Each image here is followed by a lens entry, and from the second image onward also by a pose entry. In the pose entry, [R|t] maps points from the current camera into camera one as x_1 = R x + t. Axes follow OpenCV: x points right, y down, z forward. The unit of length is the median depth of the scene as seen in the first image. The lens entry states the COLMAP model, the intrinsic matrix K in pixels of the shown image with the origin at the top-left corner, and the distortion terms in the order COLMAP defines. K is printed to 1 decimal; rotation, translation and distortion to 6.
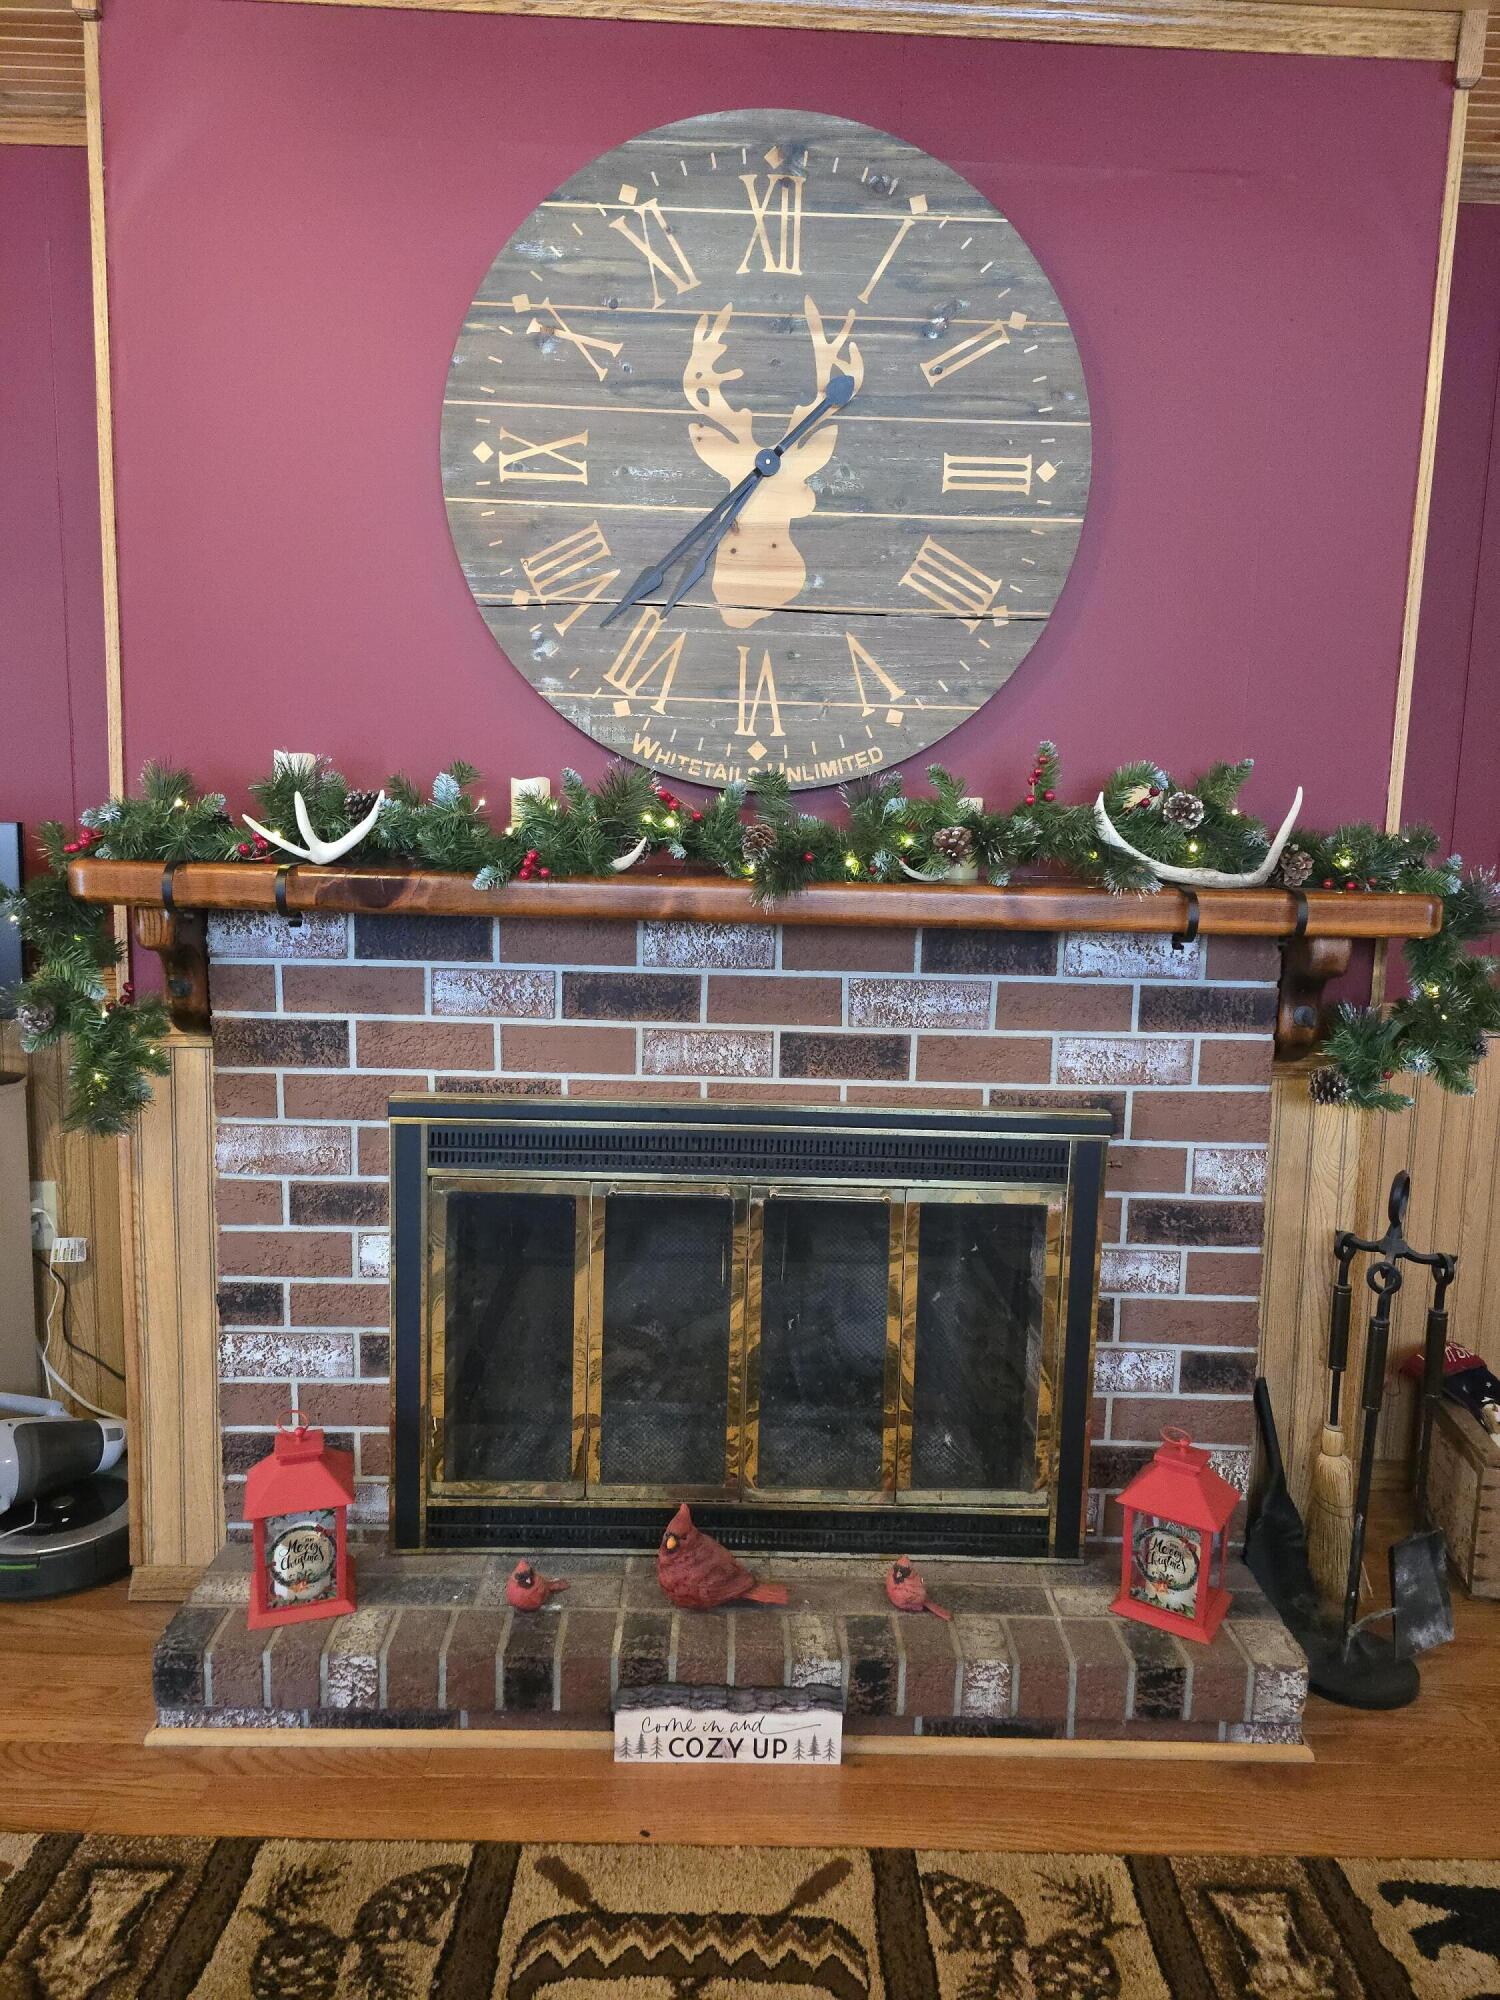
lens RADIAL K [[1330.0, 0, 760.8], [0, 1330.0, 984.1], [0, 0, 1]] dist [0.071496, -0.063265]
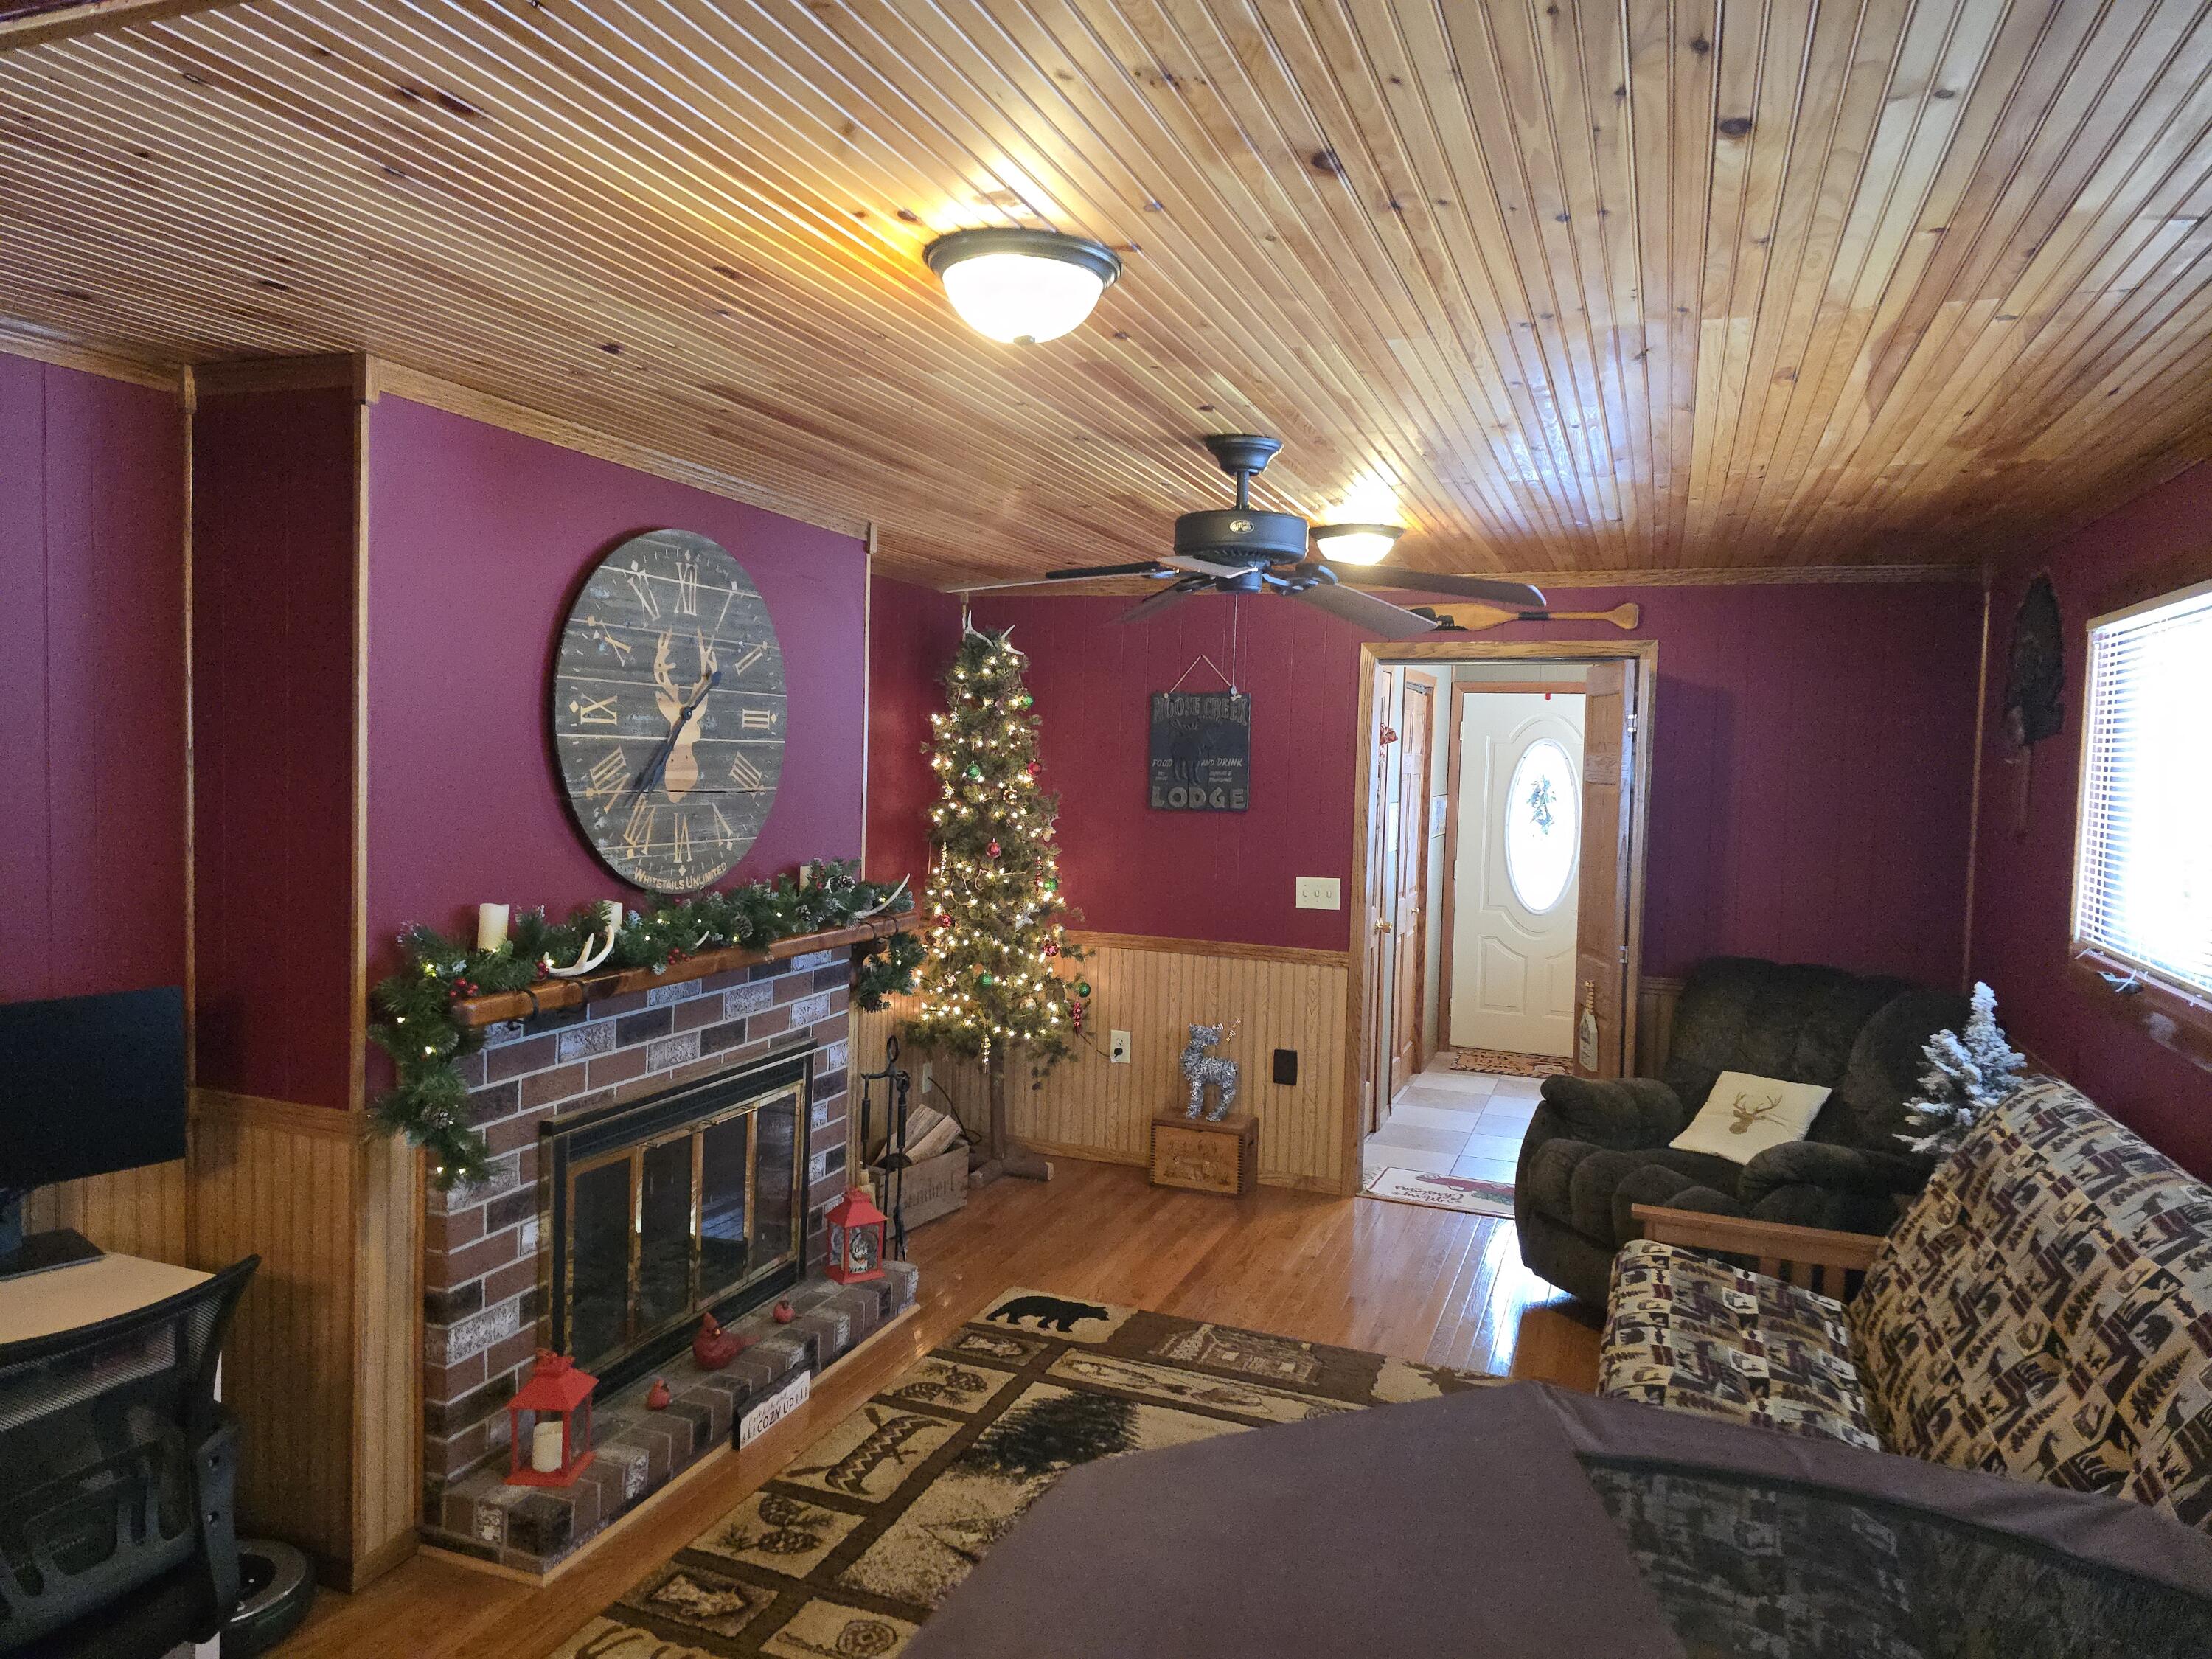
lens RADIAL K [[1471.0, 0, 1112.6], [0, 1471.0, 819.7], [0, 0, 1]] dist [0.071496, -0.063265]
pose [[0.361577, -0.061465, 0.930314, -1.618413], [0.101378, 0.994500, 0.026304, -0.240152], [-0.926814, 0.084802, 0.365819, -0.231399]]
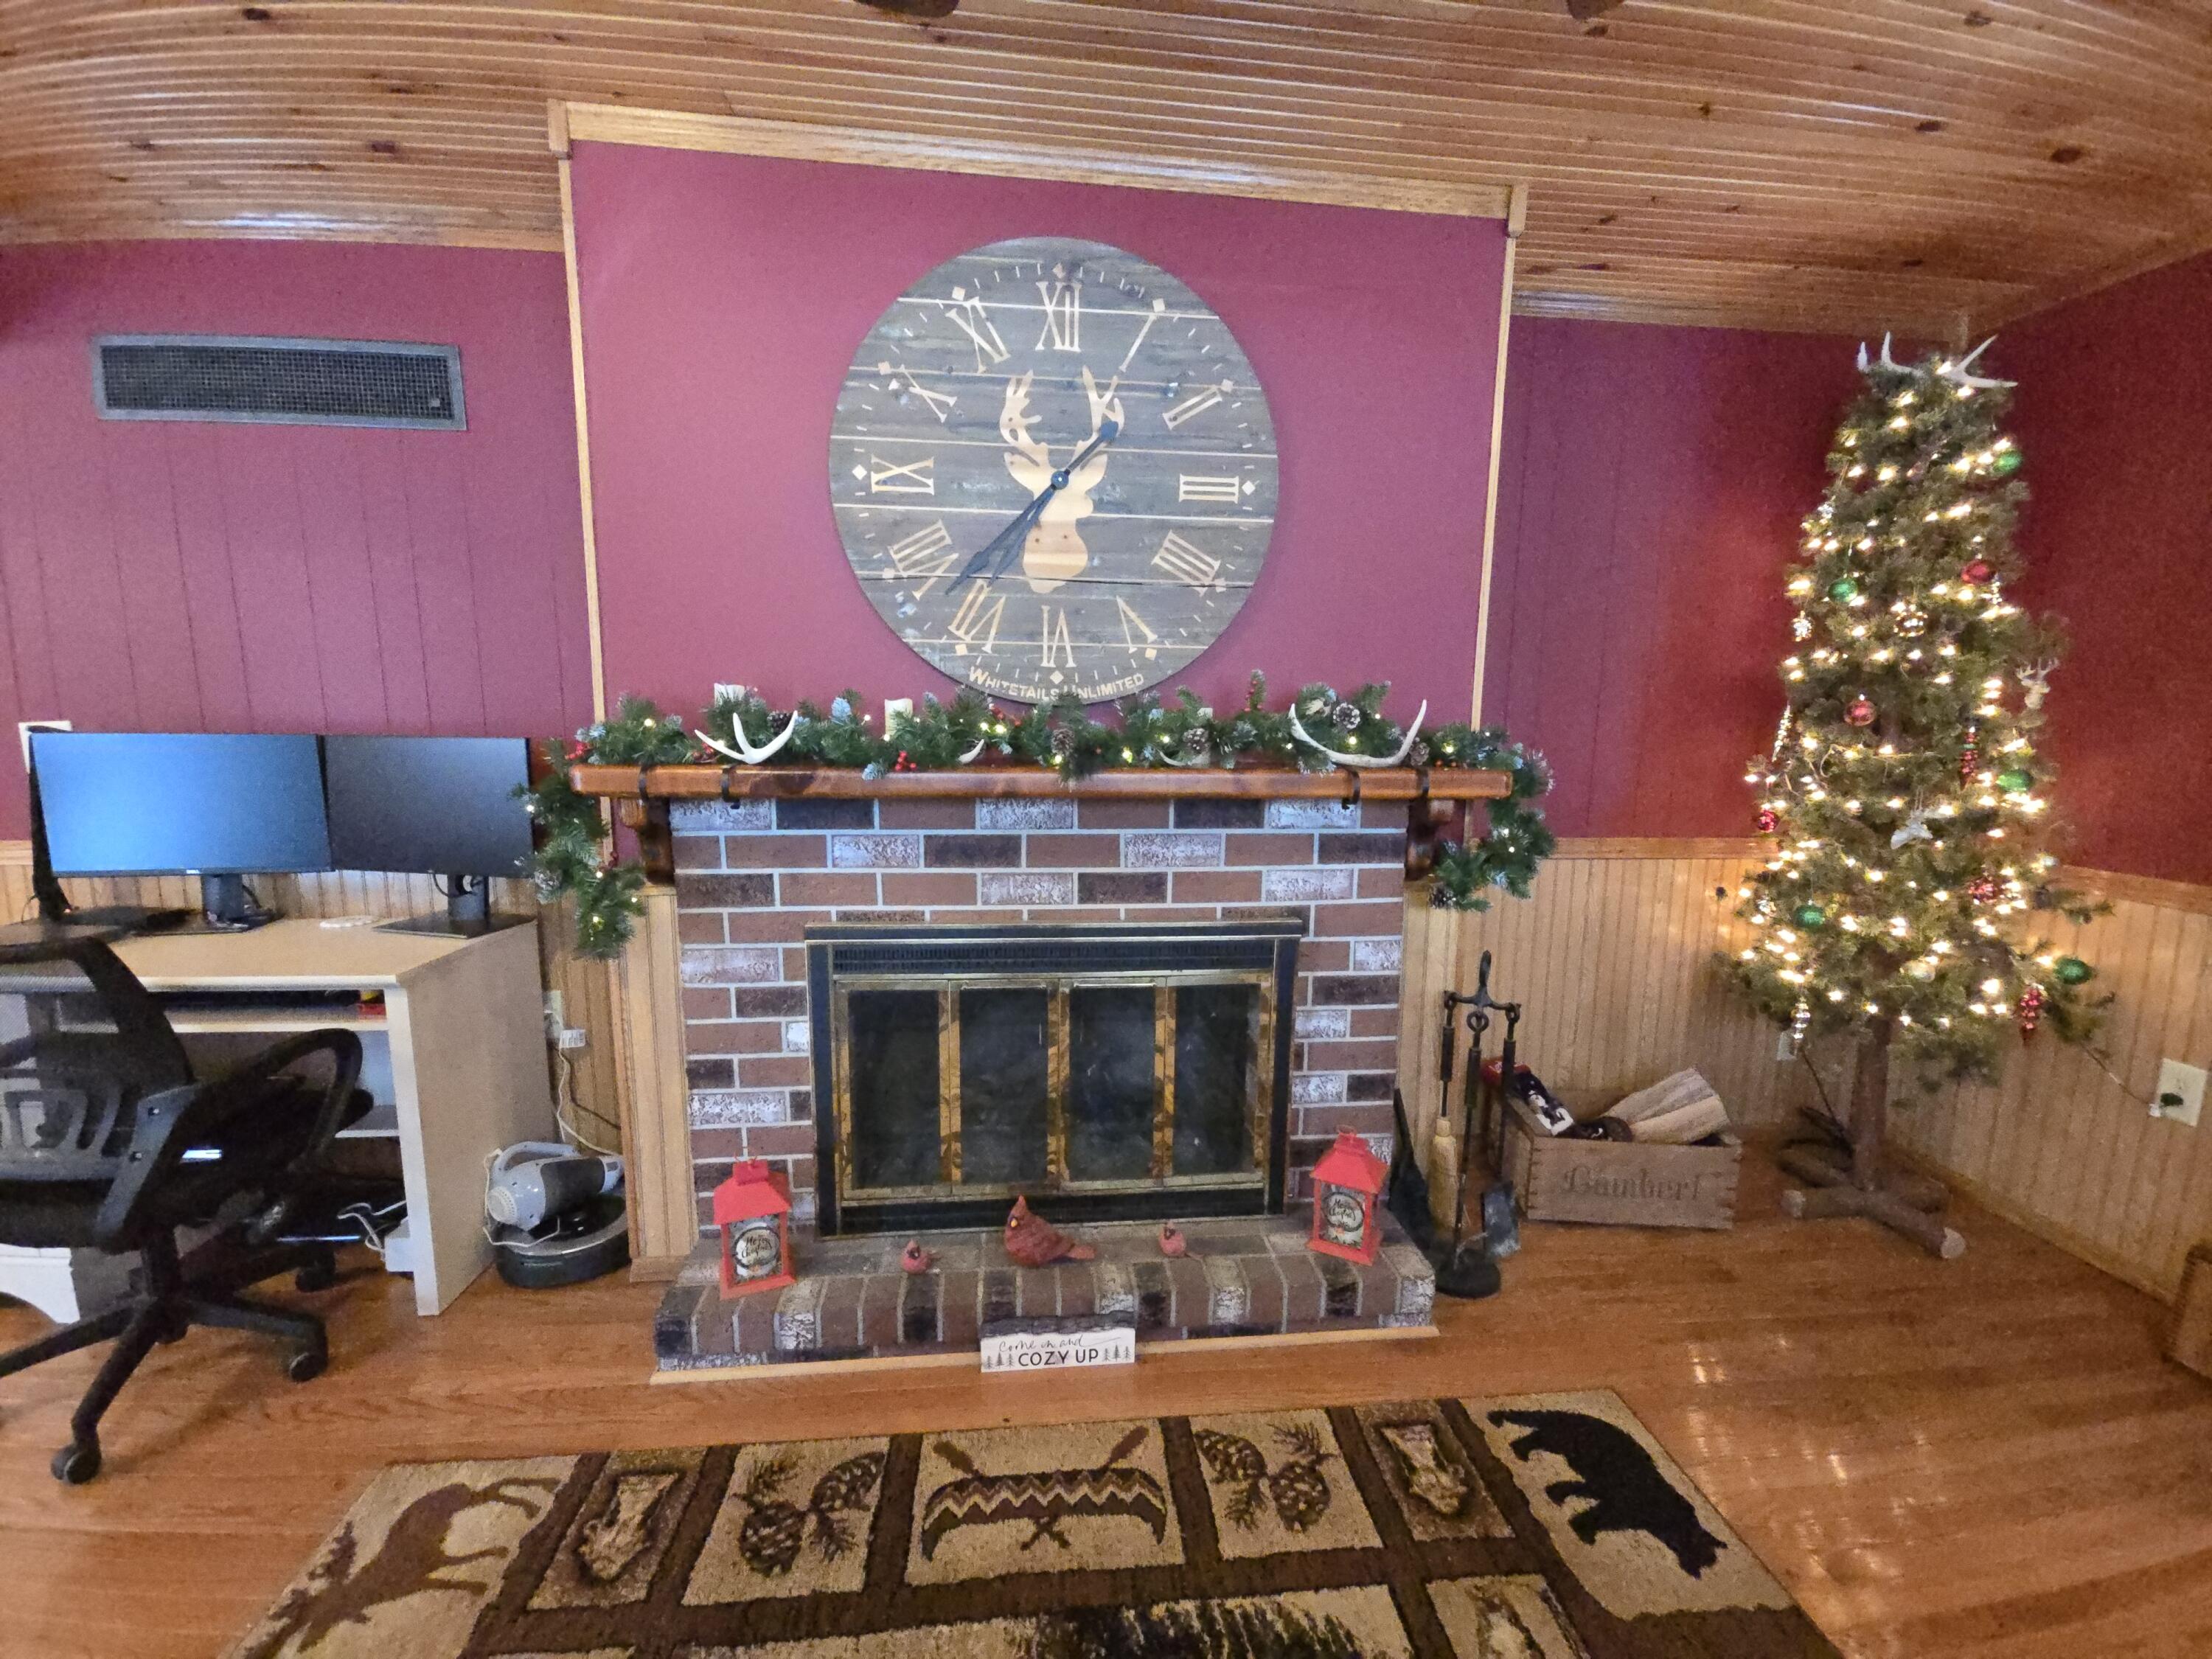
lens RADIAL K [[892.5, 0, 1104.6], [0, 892.5, 845.9], [0, 0, 1]] dist [0.004691, -0.005011]
pose [[0.996141, -0.027981, 0.083191, -0.037728], [0.026475, 0.999466, 0.019148, -0.010948], [-0.083682, -0.016871, 0.996350, 0.029786]]
